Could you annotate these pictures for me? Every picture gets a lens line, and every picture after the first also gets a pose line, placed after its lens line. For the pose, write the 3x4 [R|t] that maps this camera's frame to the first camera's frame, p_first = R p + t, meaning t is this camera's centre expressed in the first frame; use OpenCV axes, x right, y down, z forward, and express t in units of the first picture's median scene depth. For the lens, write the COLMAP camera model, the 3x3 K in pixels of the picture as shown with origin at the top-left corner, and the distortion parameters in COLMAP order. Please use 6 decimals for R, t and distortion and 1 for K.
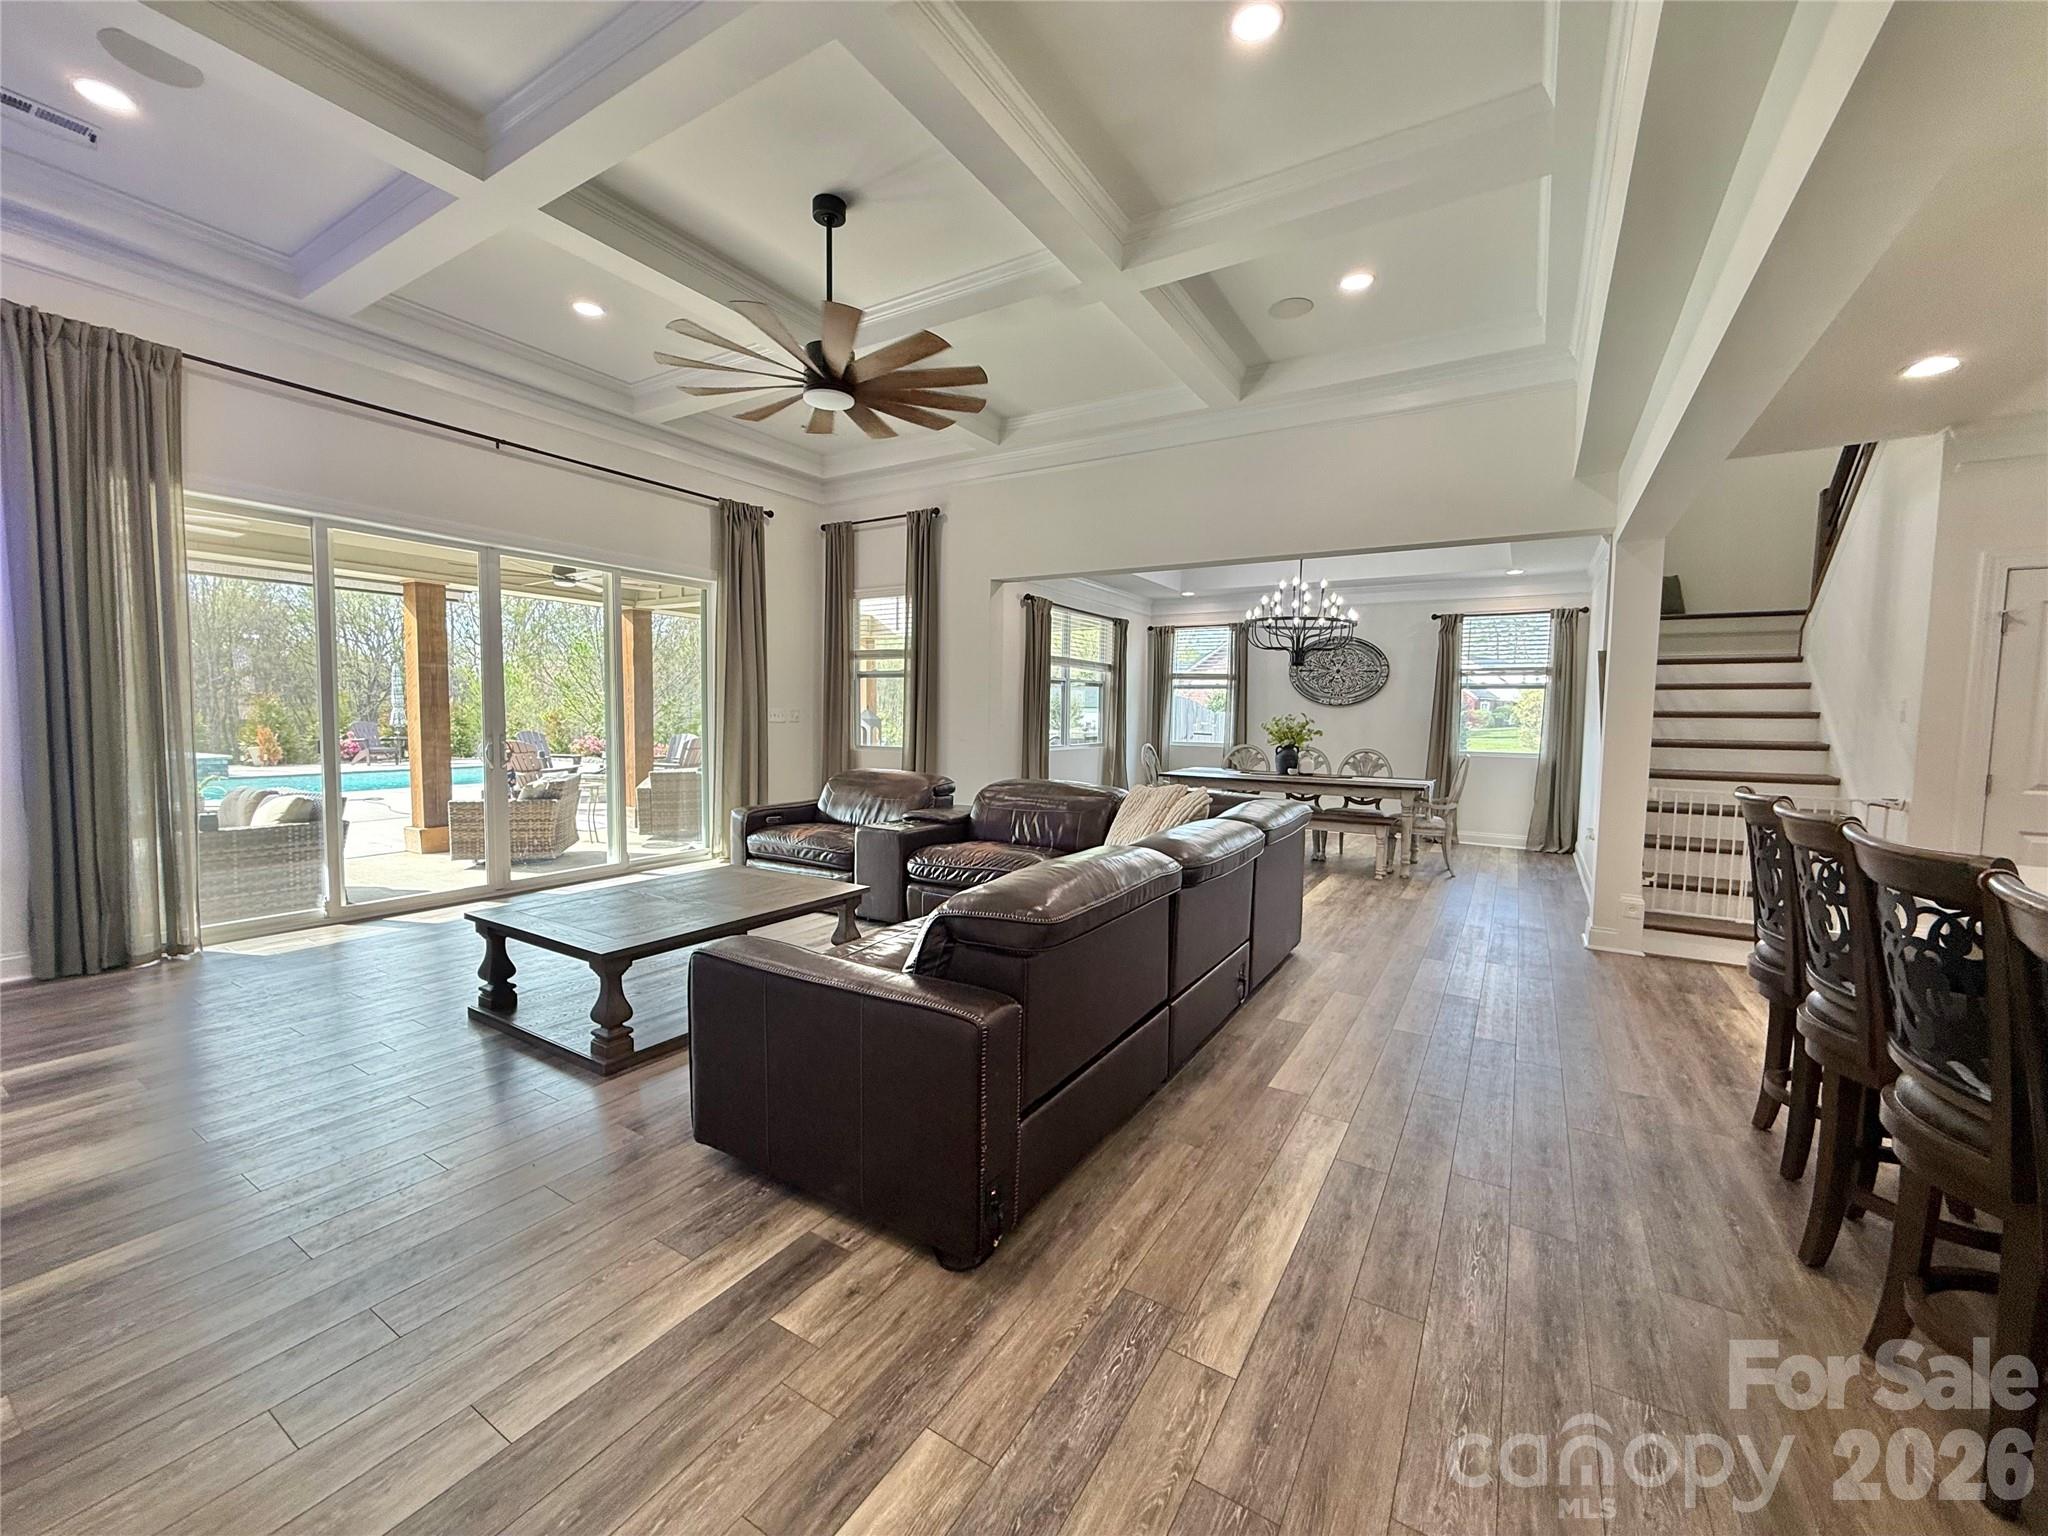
lens RADIAL K [[814.2, 0, 1017.2], [0, 814.2, 769.5], [0, 0, 1]] dist [-0.000940, 0.000154]
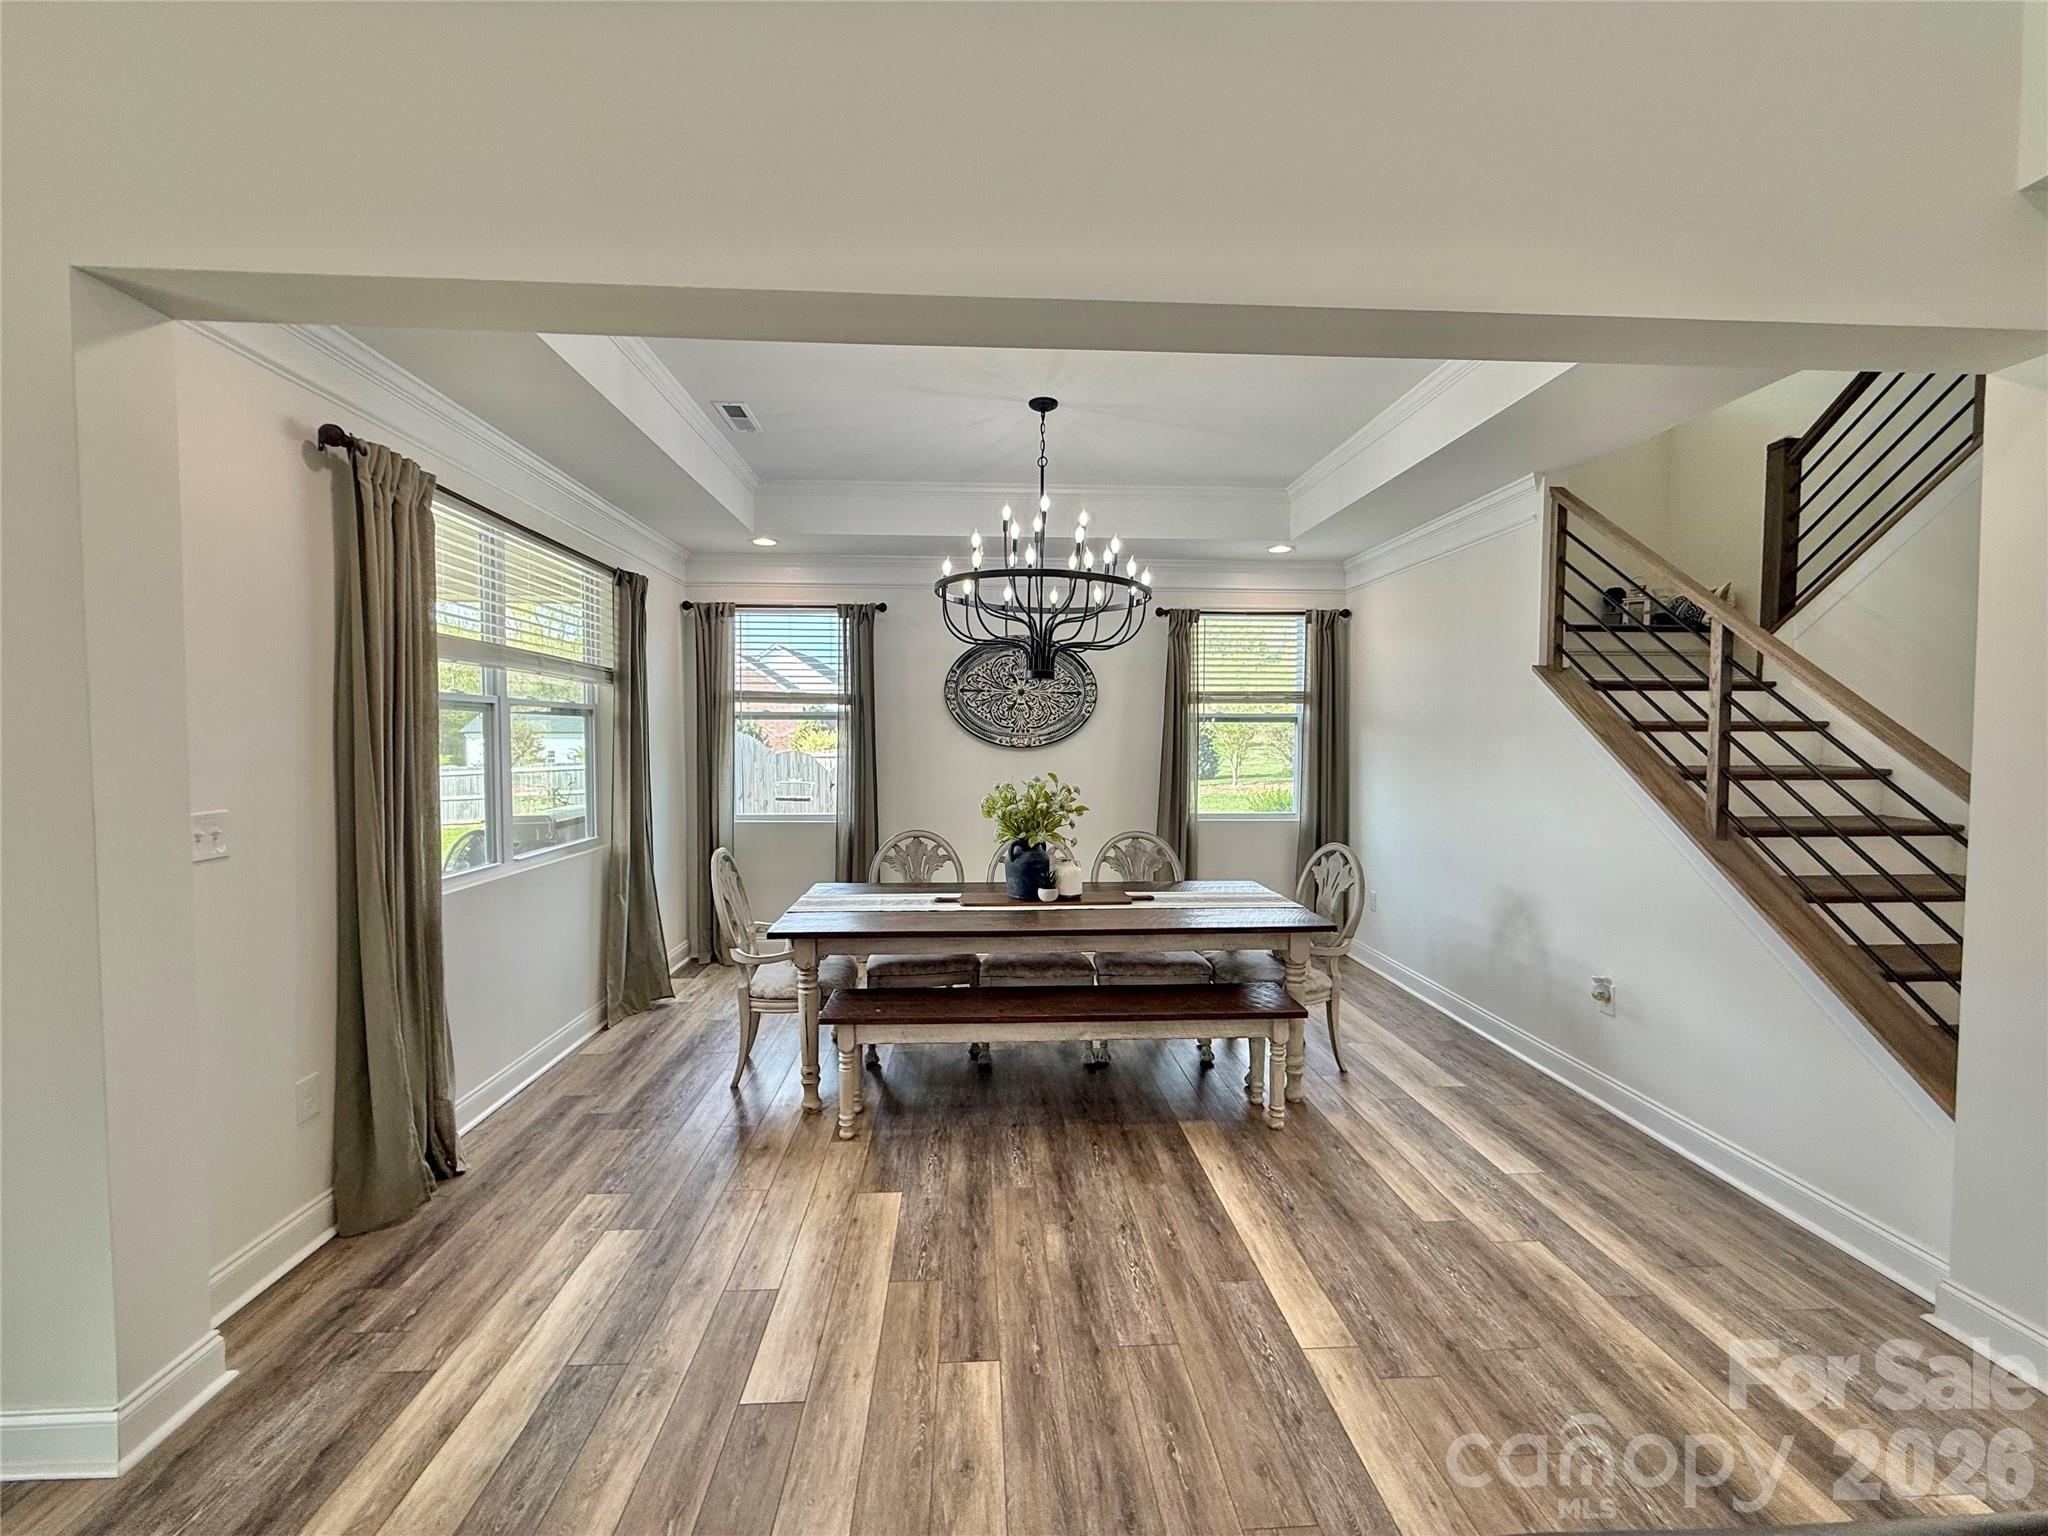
lens RADIAL K [[814.2, 0, 1017.2], [0, 814.2, 769.5], [0, 0, 1]] dist [-0.000940, 0.000154]
pose [[0.821457, -0.034553, 0.569222, 0.063661], [0.049222, 0.998734, -0.010409, -0.090530], [-0.568142, 0.036569, 0.822118, 0.802279]]
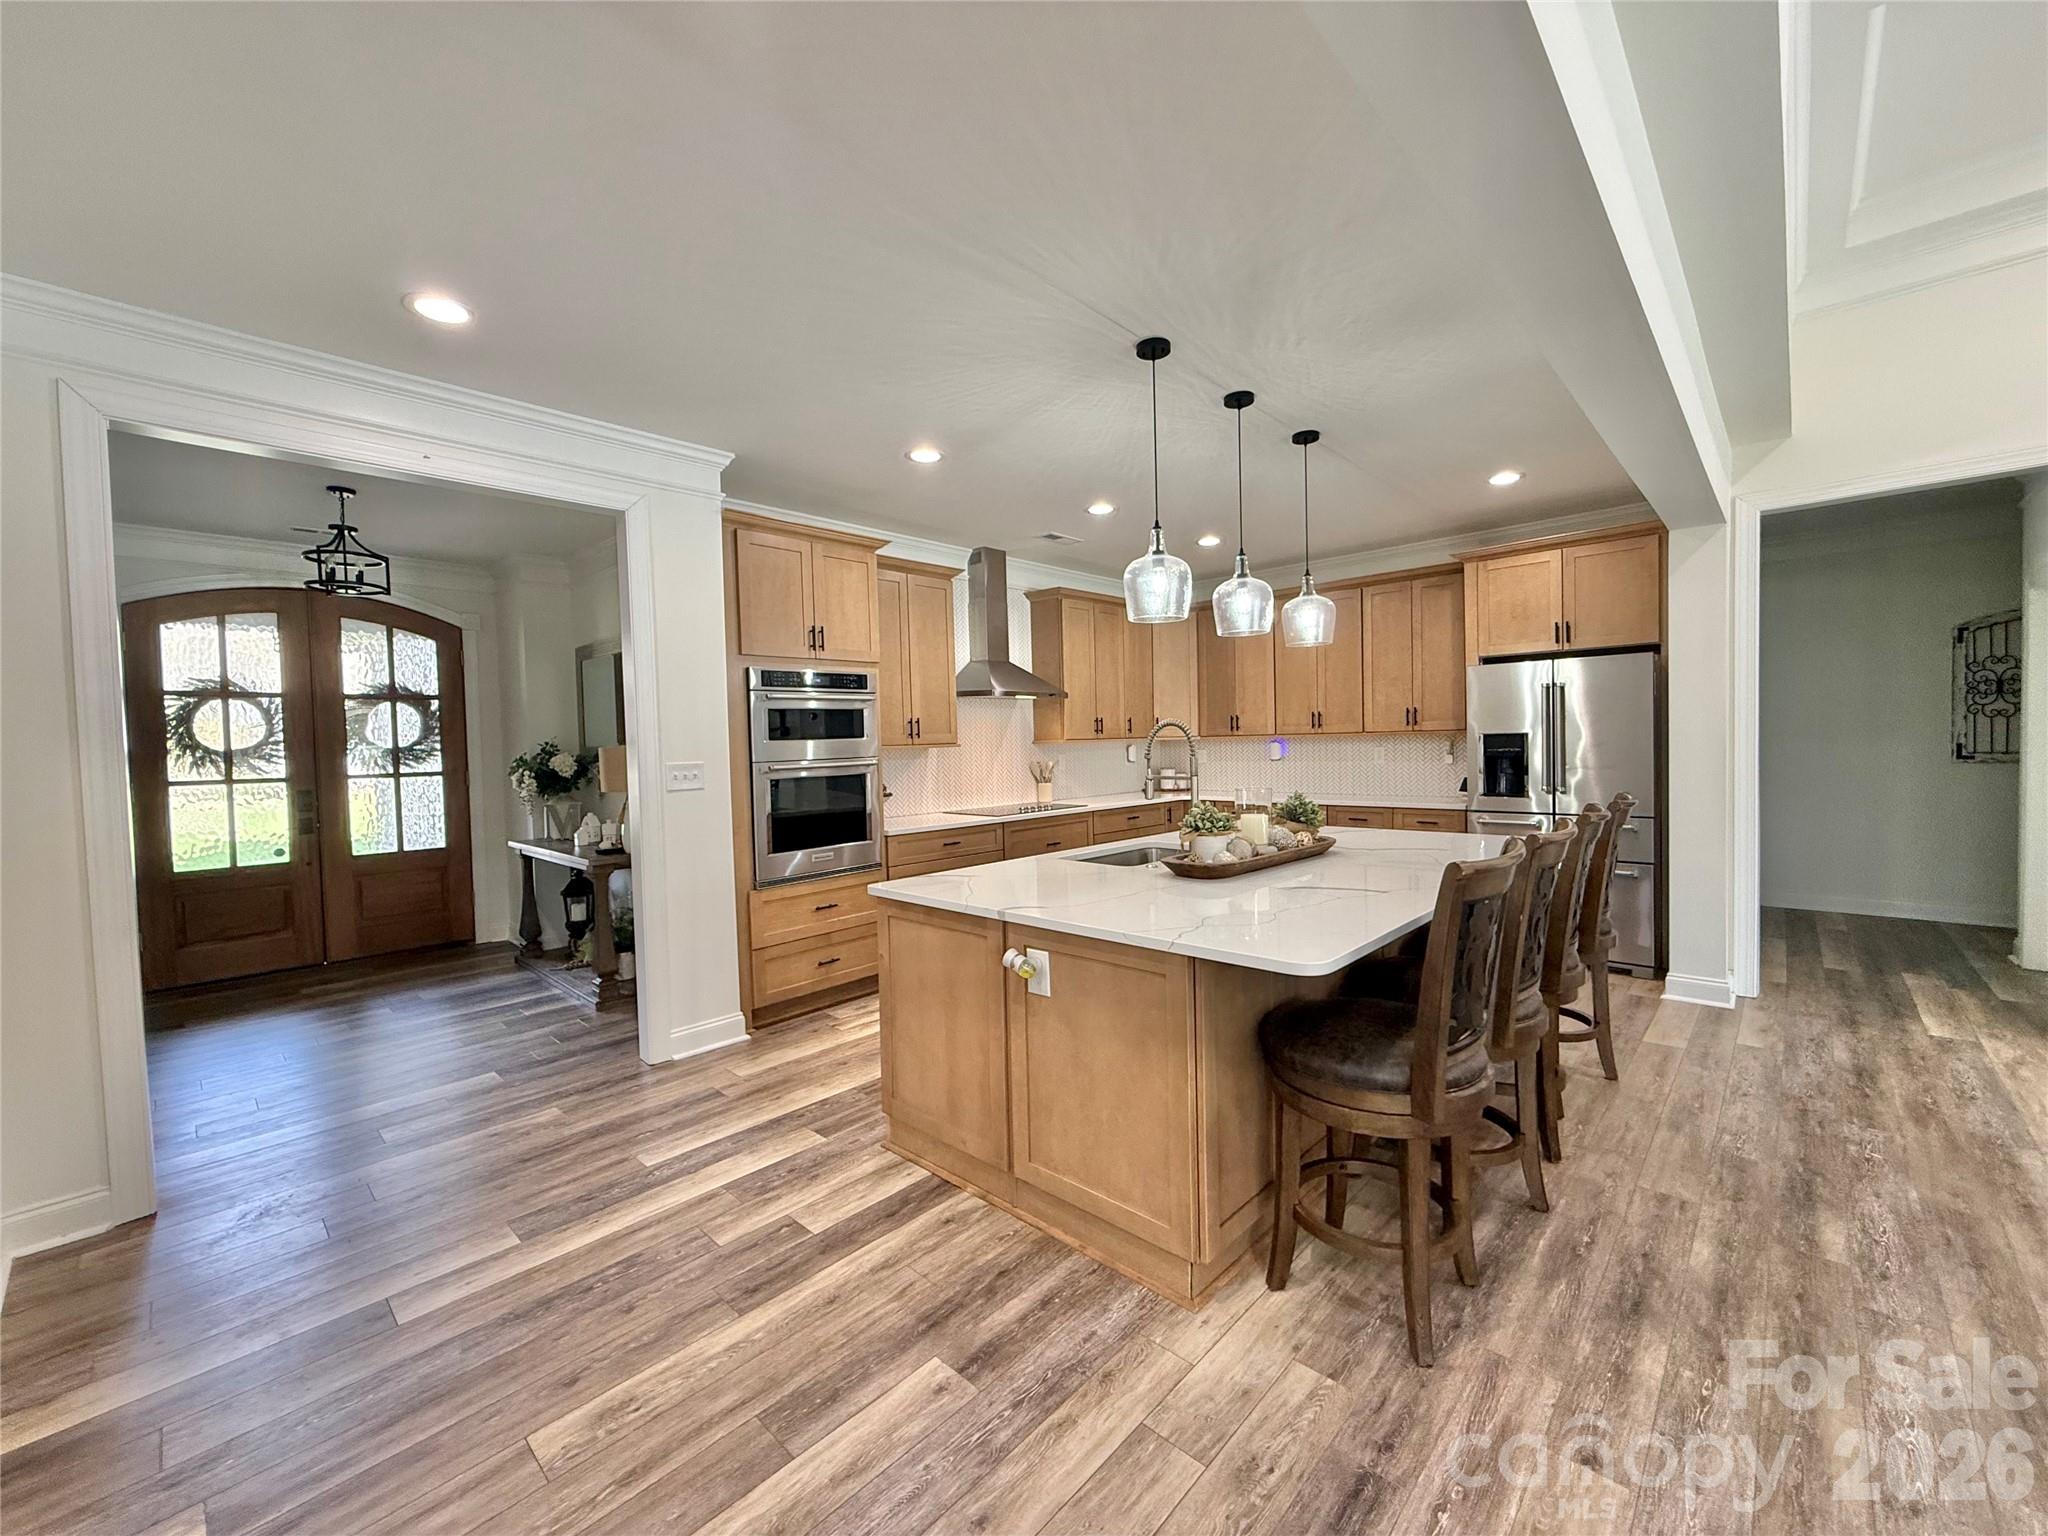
lens RADIAL K [[814.2, 0, 1017.2], [0, 814.2, 769.5], [0, 0, 1]] dist [-0.000940, 0.000154]
pose [[-0.978409, 0.003435, 0.206649, 0.514405], [0.025905, 0.994015, 0.106127, -0.057477], [-0.205048, 0.109189, -0.972642, 0.779094]]
